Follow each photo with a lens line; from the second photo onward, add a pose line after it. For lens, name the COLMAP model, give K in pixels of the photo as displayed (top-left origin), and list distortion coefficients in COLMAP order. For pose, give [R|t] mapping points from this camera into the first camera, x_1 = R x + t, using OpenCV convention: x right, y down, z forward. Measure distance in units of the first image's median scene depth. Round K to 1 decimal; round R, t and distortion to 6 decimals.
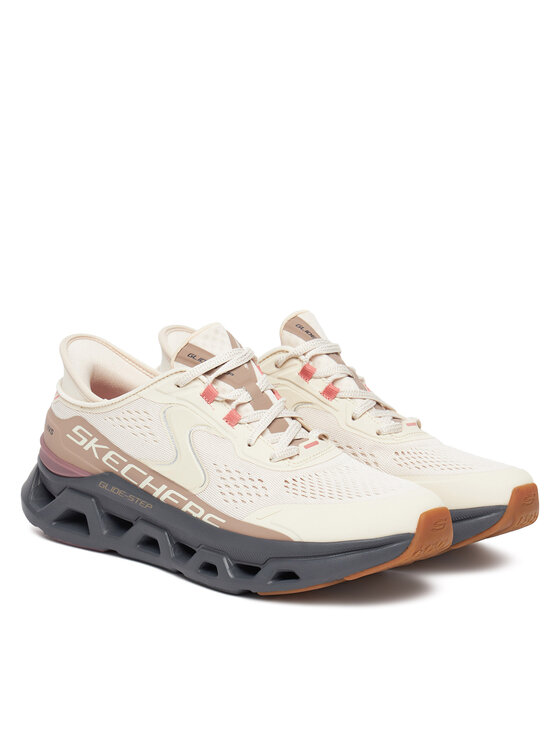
lens RADIAL K [[1933.0, 0, 280.0], [0, 1933.0, 373.0], [0, 0, 1]] dist [0.712554, 0.059528]
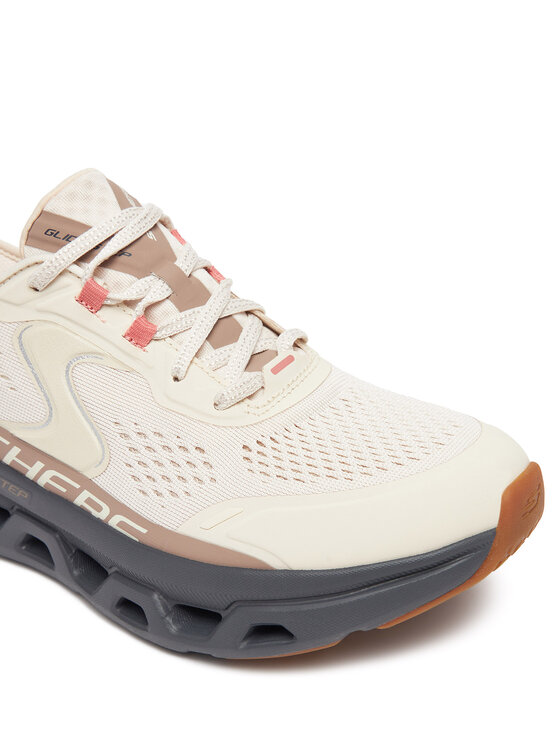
lens RADIAL K [[1211.6, 0, 280.0], [0, 1211.6, 373.0], [0, 0, 1]] dist [0.014611, -0.045525]
pose [[0.991337, -0.131209, 0.005973, 0.013219], [0.127701, 0.973472, 0.189856, -0.027866], [-0.030725, -0.187449, 0.981794, 0.643866]]
